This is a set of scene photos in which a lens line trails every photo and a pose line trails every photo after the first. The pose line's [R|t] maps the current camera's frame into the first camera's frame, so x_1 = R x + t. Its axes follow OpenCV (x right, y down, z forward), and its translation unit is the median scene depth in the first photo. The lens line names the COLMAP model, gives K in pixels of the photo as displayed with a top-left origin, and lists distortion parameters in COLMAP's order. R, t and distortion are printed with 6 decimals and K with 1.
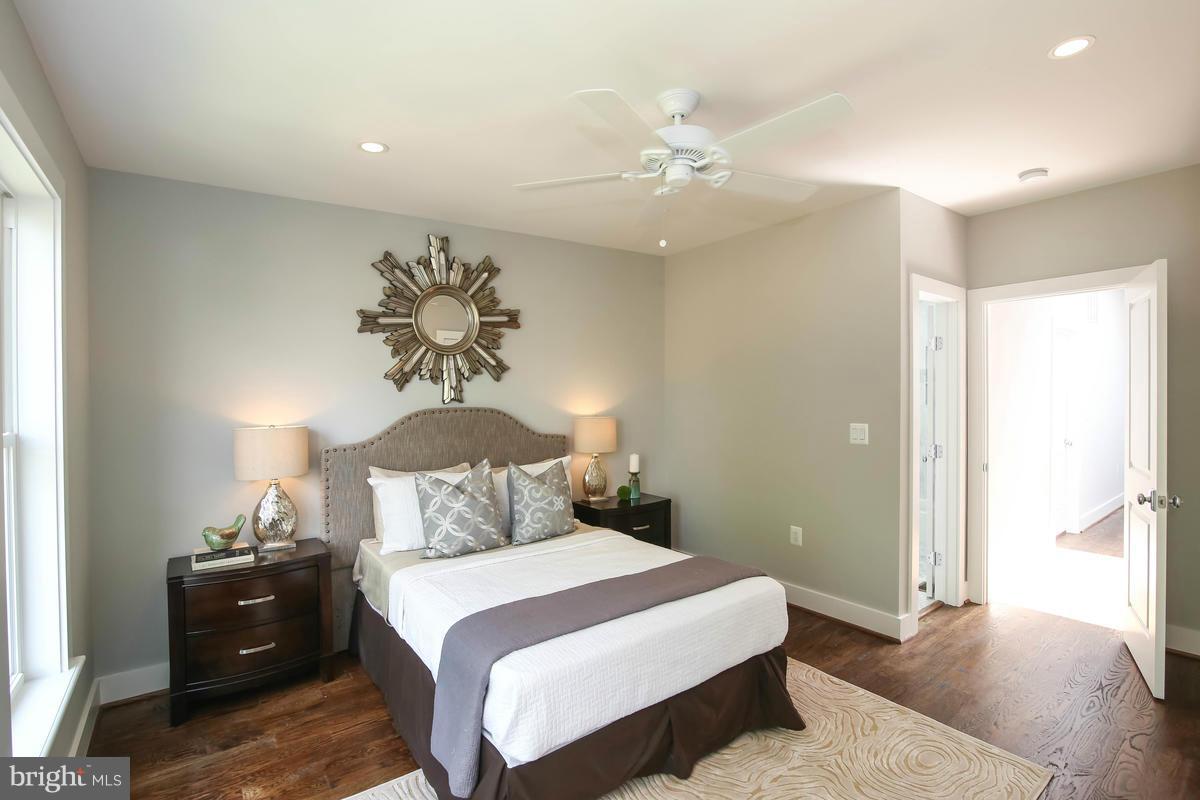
lens RADIAL K [[561.9, 0, 600.0], [0, 561.9, 400.0], [0, 0, 1]] dist [-0.000020, -0.000034]
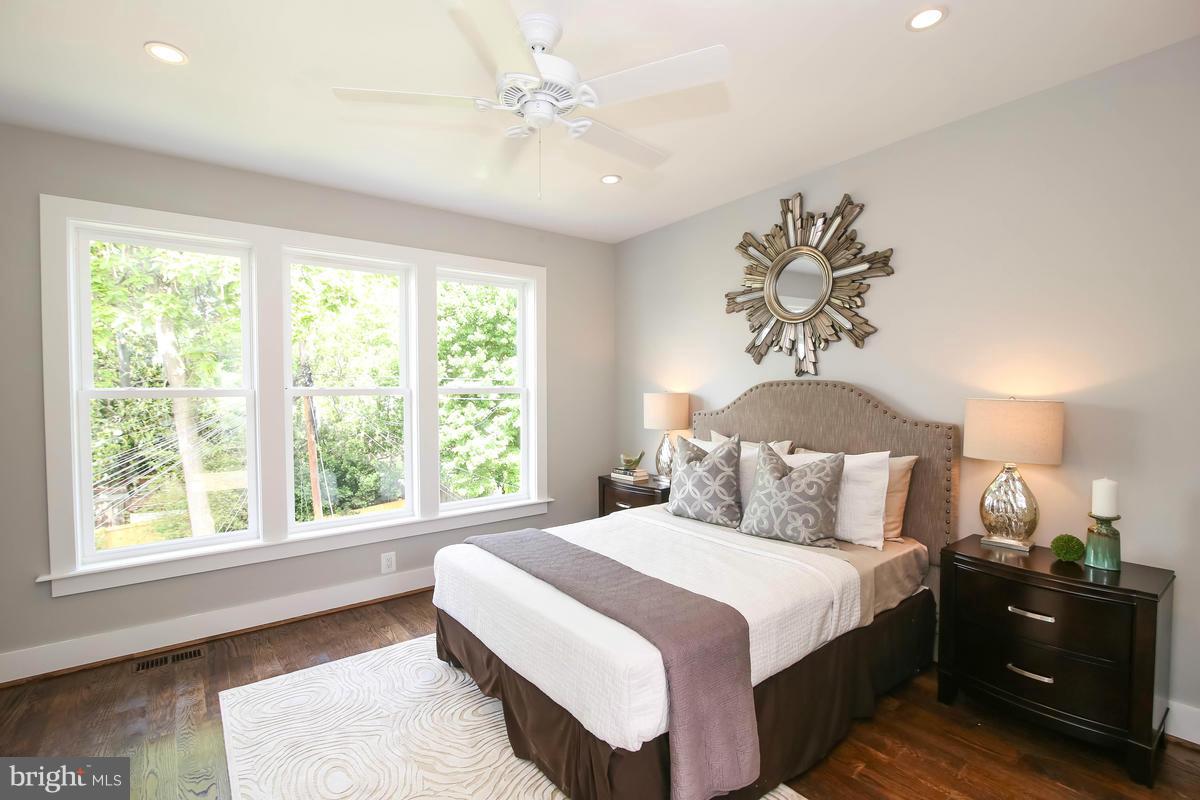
lens RADIAL K [[553.9, 0, 600.0], [0, 553.9, 400.0], [0, 0, 1]] dist [-0.002113, -0.000125]
pose [[0.024475, 0.037485, -0.998997, 0.619037], [-0.003121, 0.999295, 0.037420, 0.012463], [0.999696, 0.002203, 0.024574, 0.641128]]
